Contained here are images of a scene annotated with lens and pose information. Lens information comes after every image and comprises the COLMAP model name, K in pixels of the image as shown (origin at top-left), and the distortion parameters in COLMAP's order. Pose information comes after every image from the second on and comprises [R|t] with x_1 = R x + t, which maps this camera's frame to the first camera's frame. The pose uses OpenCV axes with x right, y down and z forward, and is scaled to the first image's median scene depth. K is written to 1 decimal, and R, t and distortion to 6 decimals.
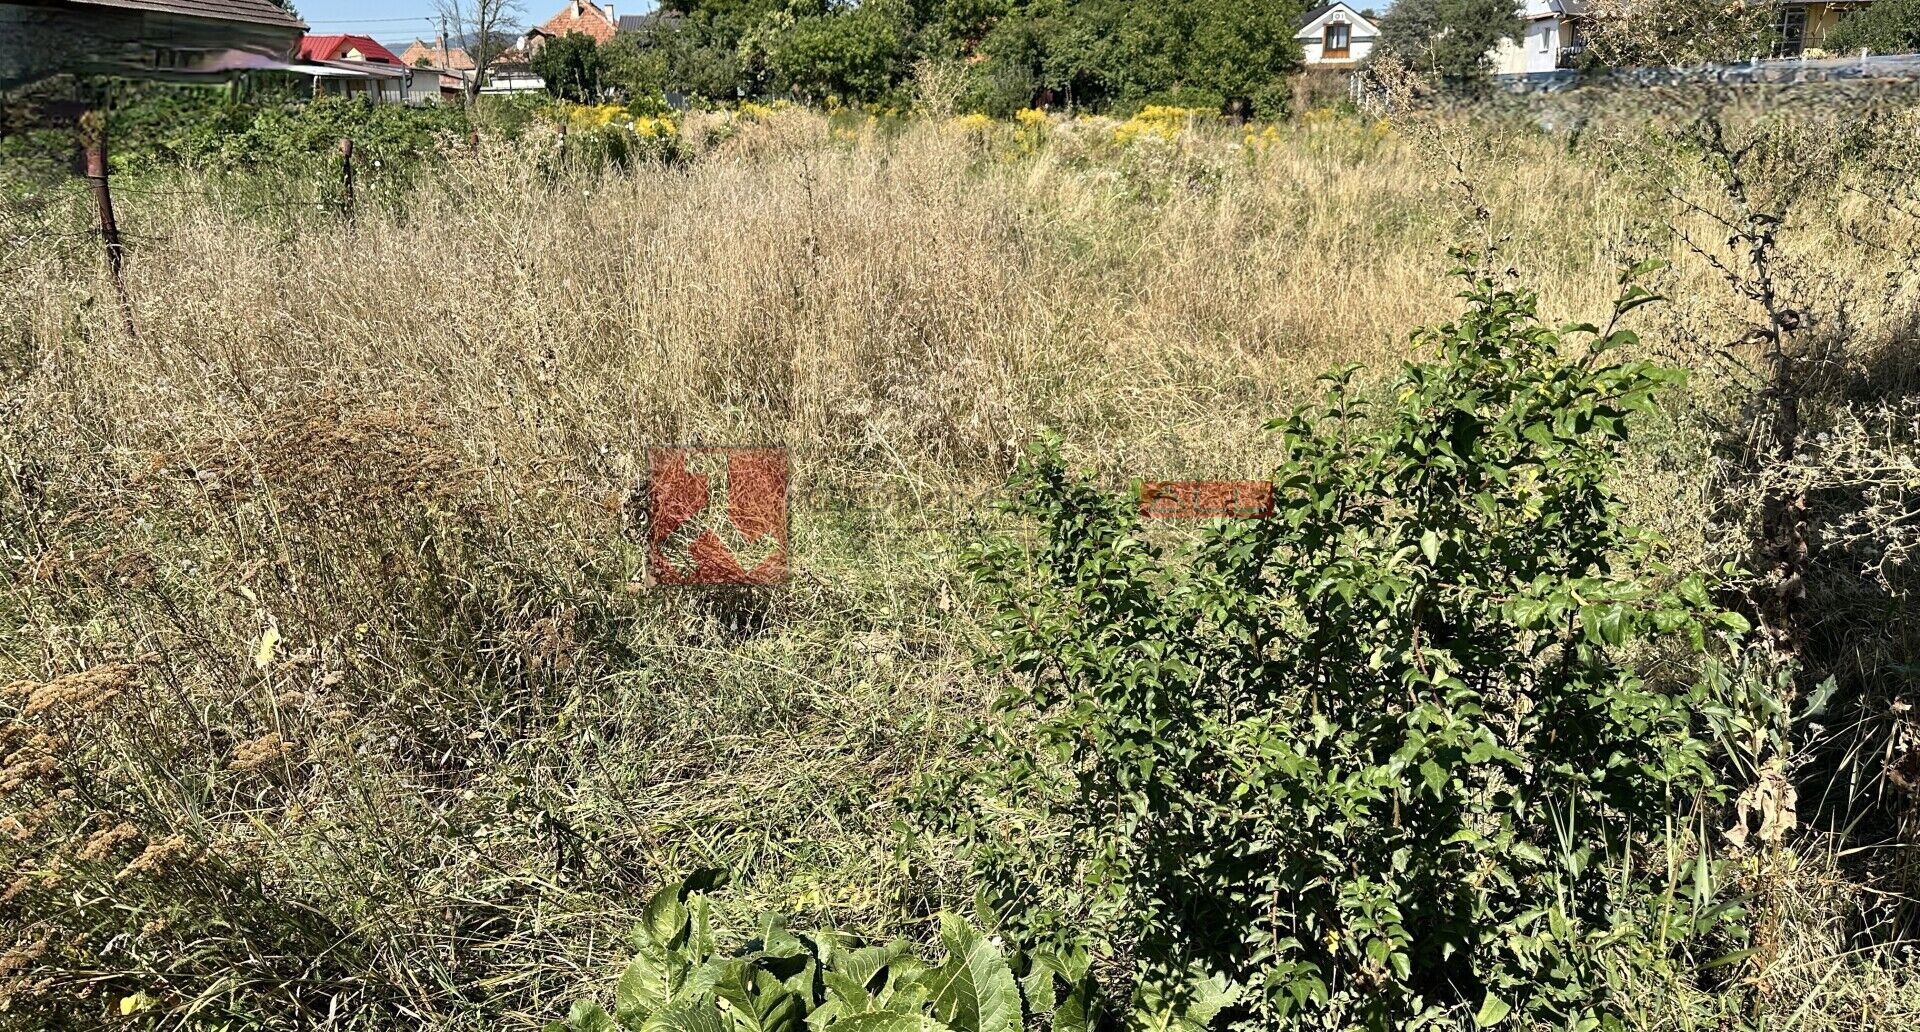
lens RADIAL K [[1295.3, 0, 955.0], [0, 1295.3, 516.3], [0, 0, 1]] dist [0.006106, 0.000532]
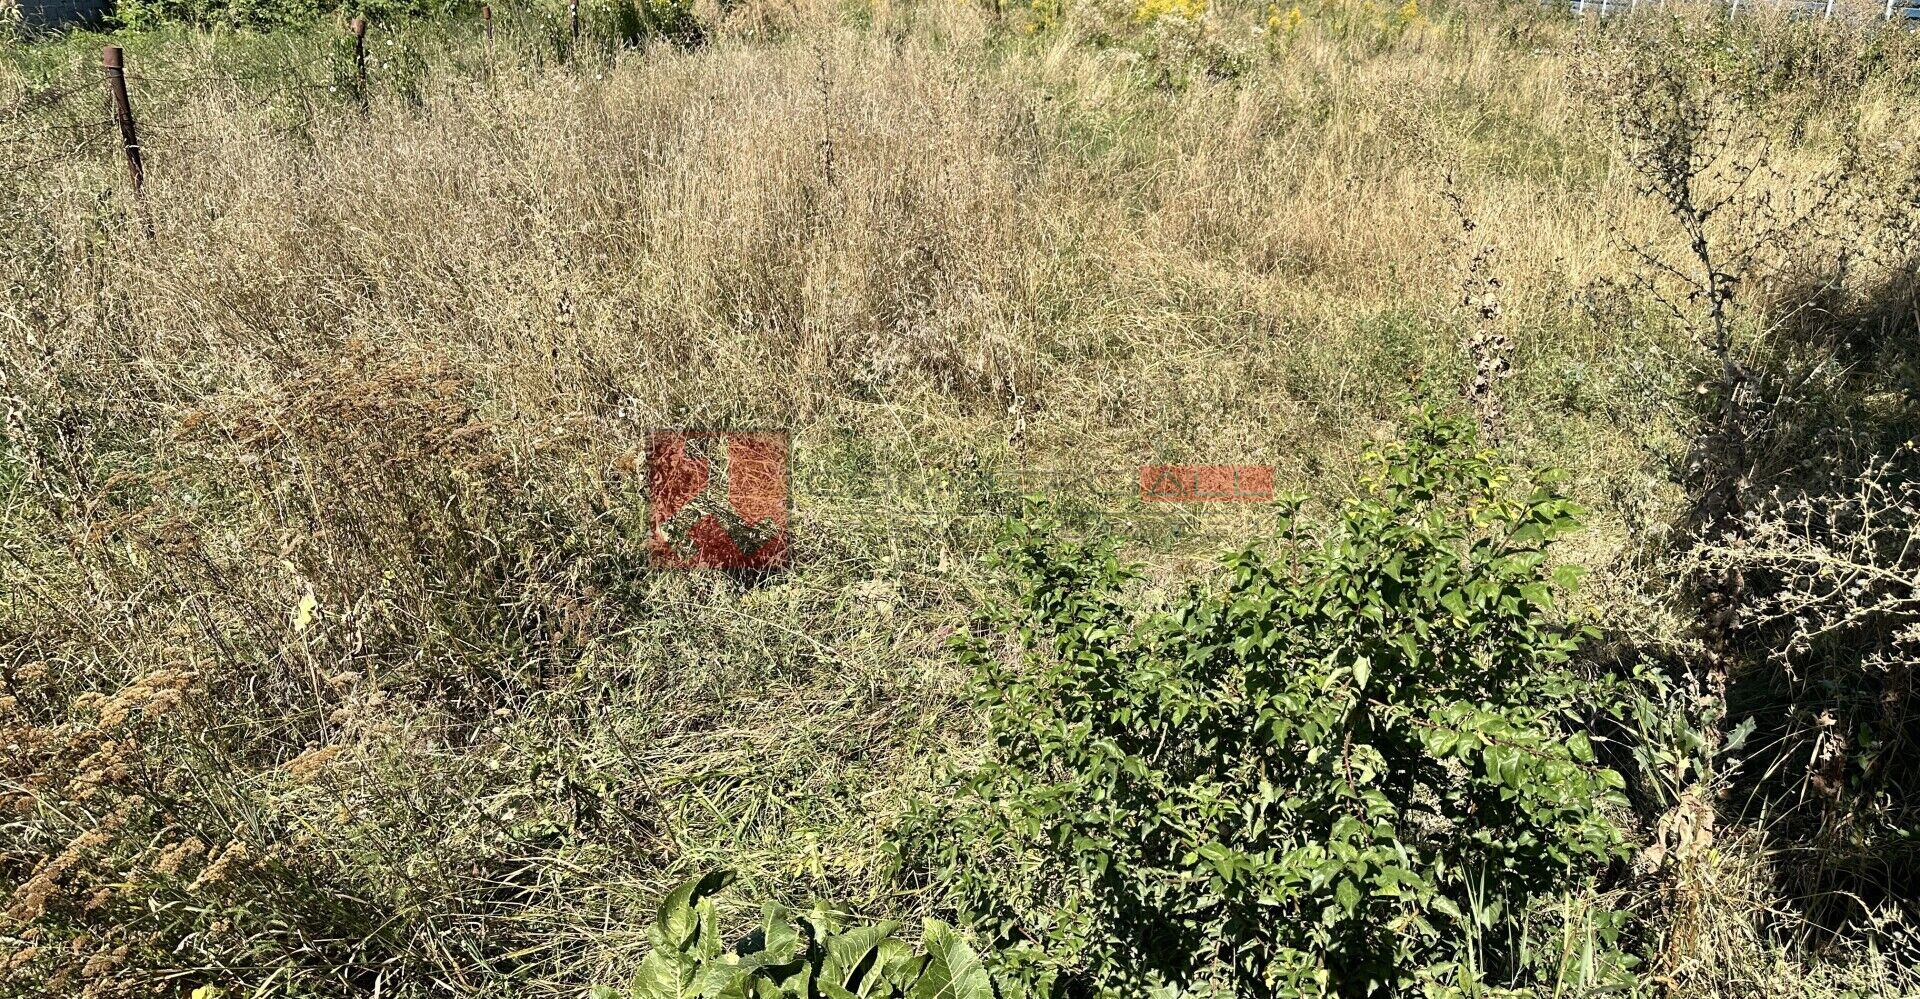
lens RADIAL K [[1277.5, 0, 960.0], [0, 1277.5, 499.5], [0, 0, 1]] dist [0.012582, -0.001777]
pose [[0.999609, 0.027945, 0.000243, 0.007554], [-0.027888, 0.996926, 0.073216, -0.114763], [0.001803, -0.073194, 0.997316, -0.057393]]
